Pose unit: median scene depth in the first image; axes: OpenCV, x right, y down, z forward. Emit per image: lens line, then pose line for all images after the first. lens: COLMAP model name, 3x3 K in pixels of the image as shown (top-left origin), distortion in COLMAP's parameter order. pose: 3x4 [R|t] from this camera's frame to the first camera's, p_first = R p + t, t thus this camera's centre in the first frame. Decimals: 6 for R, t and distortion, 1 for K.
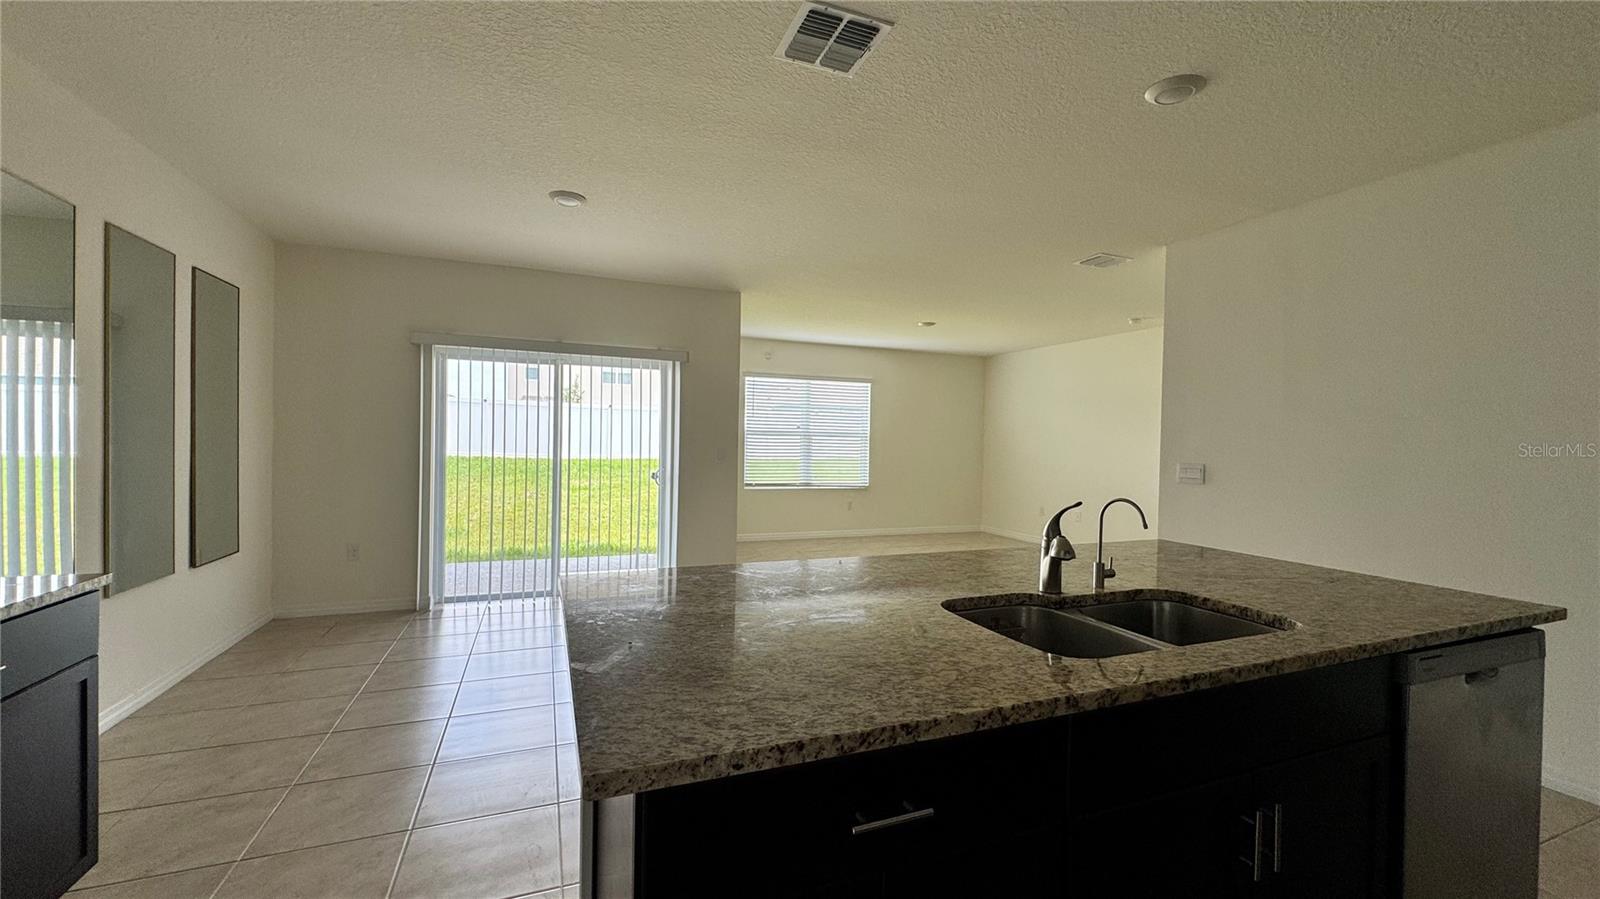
lens RADIAL K [[639.6, 0, 802.8], [0, 639.6, 453.1], [0, 0, 1]] dist [0.001152, 0.000190]
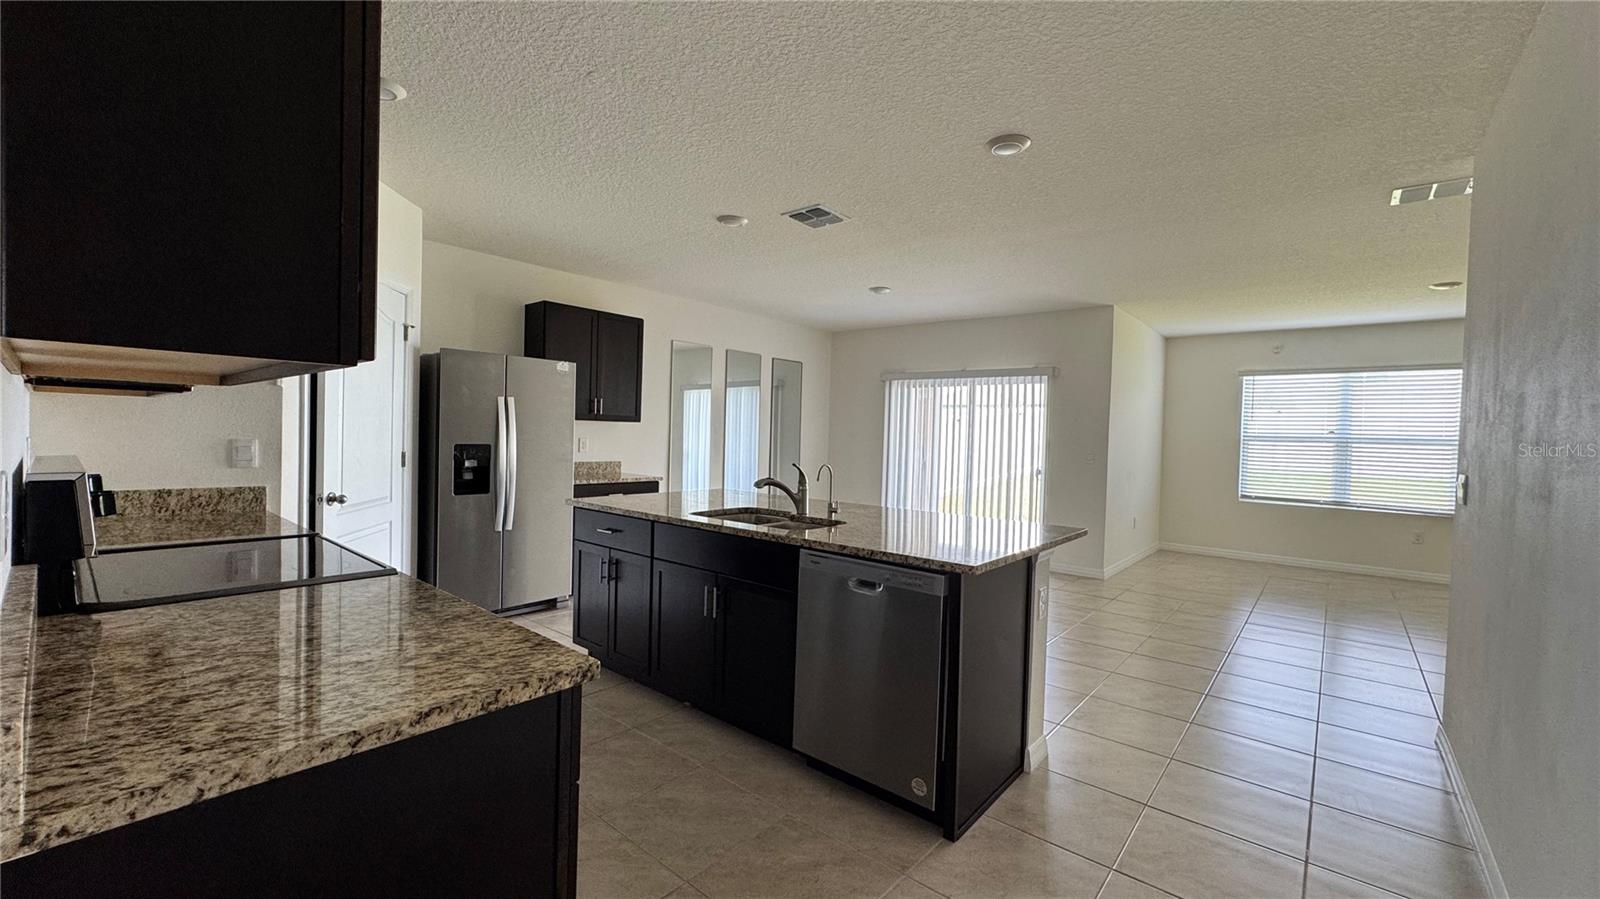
lens RADIAL K [[639.6, 0, 802.8], [0, 639.6, 453.1], [0, 0, 1]] dist [0.001152, 0.000190]
pose [[0.469712, 0.022196, -0.882541, 0.415576], [-0.037280, 0.999291, 0.005291, 0.006962], [0.882032, 0.030416, 0.470206, 0.028956]]
